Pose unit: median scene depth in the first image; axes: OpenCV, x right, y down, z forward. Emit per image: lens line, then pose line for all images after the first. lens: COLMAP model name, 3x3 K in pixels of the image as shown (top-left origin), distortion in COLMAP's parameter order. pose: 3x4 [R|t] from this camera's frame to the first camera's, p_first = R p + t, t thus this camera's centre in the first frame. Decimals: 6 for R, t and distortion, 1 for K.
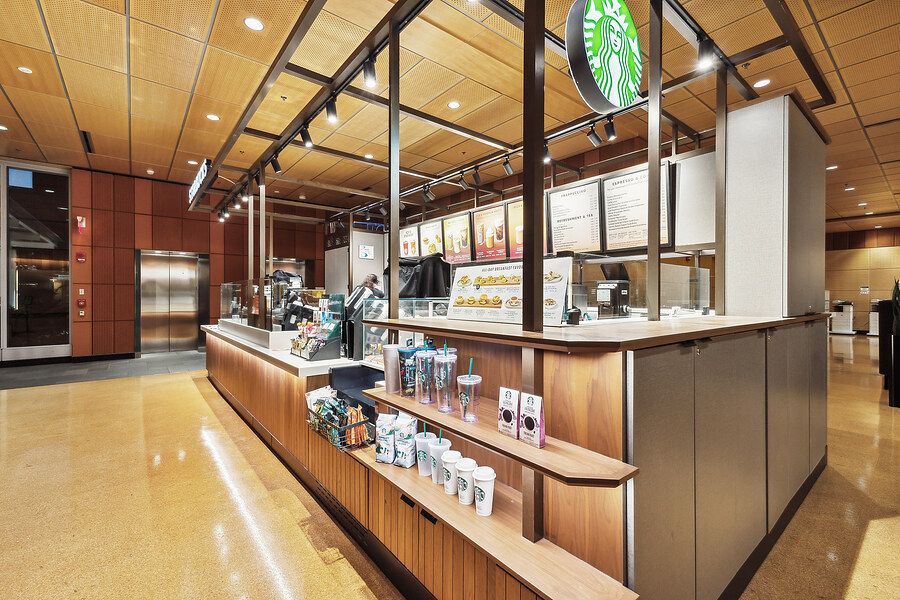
lens RADIAL K [[394.8, 0, 446.7], [0, 394.8, 297.4], [0, 0, 1]] dist [0.015001, -0.004616]
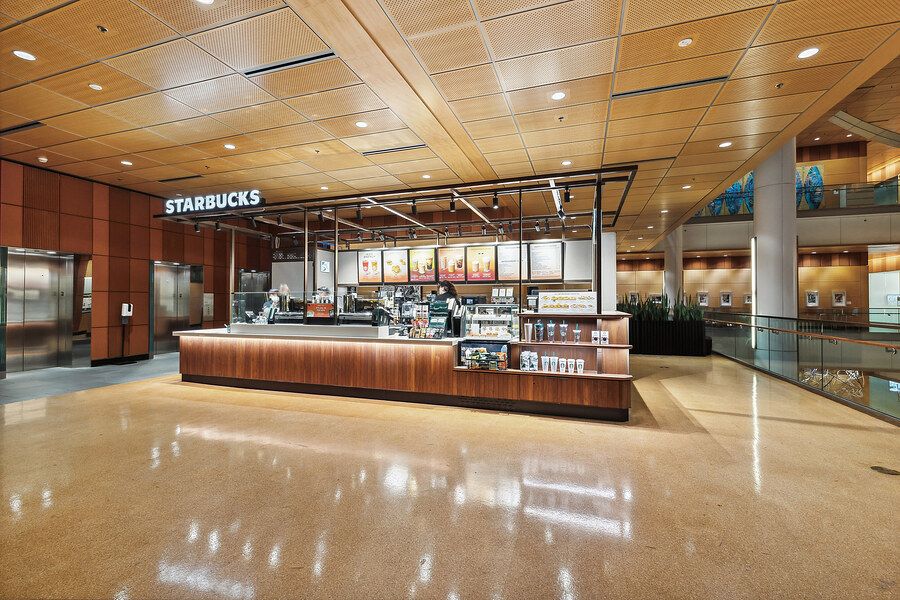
lens RADIAL K [[394.8, 0, 448.1], [0, 394.8, 296.9], [0, 0, 1]] dist [0.015001, -0.004616]
pose [[0.844695, 0.004592, 0.535229, -0.817327], [0.001988, 0.999929, -0.011717, -0.008743], [-0.535245, 0.010962, 0.844626, -0.361930]]
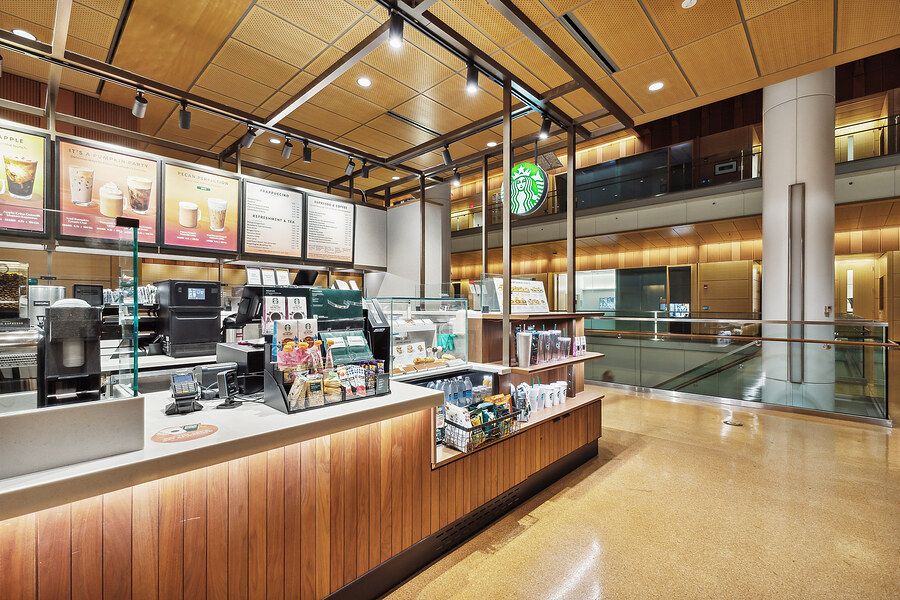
lens RADIAL K [[394.8, 0, 450.1], [0, 394.8, 306.6], [0, 0, 1]] dist [0.015001, -0.004616]
pose [[-0.146917, -0.003075, 0.989144, -0.623029], [-0.000793, 0.999995, 0.002991, 0.011468], [-0.989149, -0.000345, -0.146918, 0.625150]]
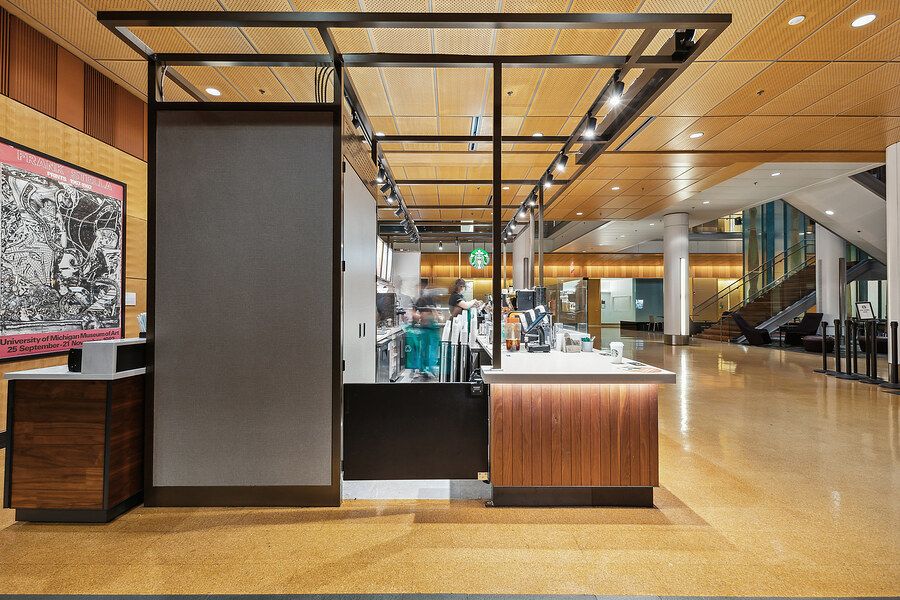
lens RADIAL K [[394.8, 0, 450.0], [0, 394.8, 300.6], [0, 0, 1]] dist [0.015001, -0.004616]
pose [[-0.786233, 0.005419, 0.617907, -0.980442], [-0.001822, 0.999937, -0.011088, 0.013811], [-0.617928, -0.009844, -0.786173, 2.027710]]
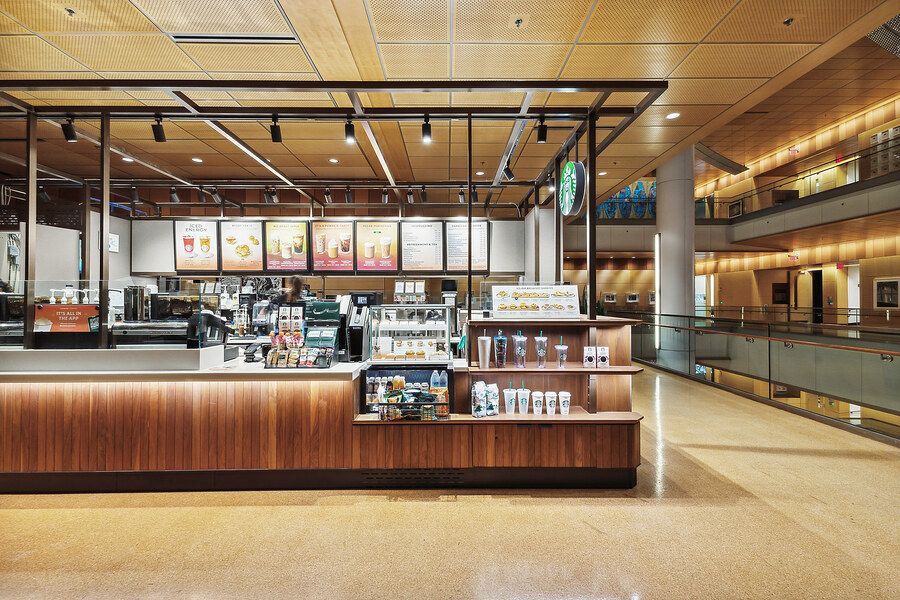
lens RADIAL K [[394.8, 0, 451.1], [0, 394.8, 297.8], [0, 0, 1]] dist [0.015001, -0.004616]
pose [[0.616516, 0.002367, 0.787339, -0.598430], [0.002705, 0.999983, -0.005125, -0.008745], [-0.787338, 0.005289, 0.616499, 0.075081]]
